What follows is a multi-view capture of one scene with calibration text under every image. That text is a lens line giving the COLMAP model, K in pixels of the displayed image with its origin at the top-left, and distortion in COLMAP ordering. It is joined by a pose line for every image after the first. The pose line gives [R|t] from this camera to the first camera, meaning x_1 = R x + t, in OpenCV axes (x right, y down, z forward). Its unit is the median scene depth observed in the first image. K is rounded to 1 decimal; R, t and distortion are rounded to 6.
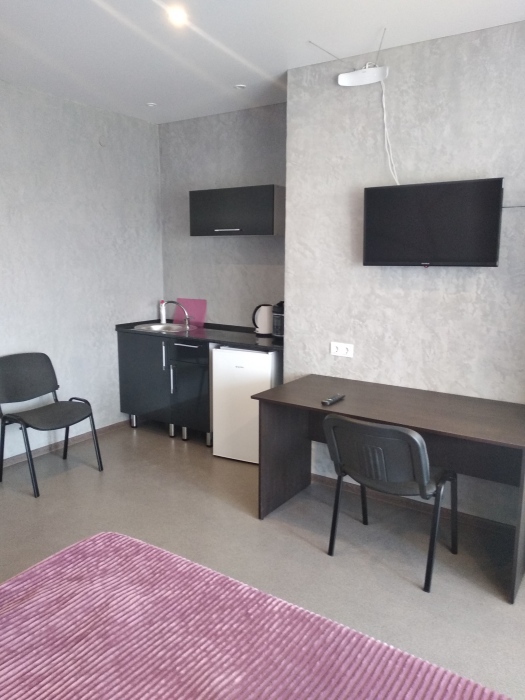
lens RADIAL K [[548.2, 0, 260.2], [0, 548.2, 352.8], [0, 0, 1]] dist [0.066718, -0.087219]
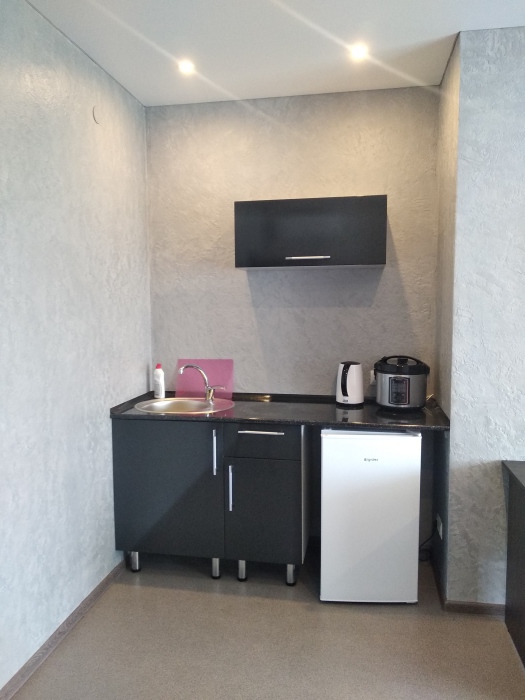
lens RADIAL K [[548.2, 0, 261.9], [0, 548.2, 346.5], [0, 0, 1]] dist [0.066718, -0.087219]
pose [[0.915745, -0.045349, 0.399193, -0.375885], [0.082970, 0.993536, -0.077467, -0.062073], [-0.393100, 0.104061, 0.913588, 0.389215]]
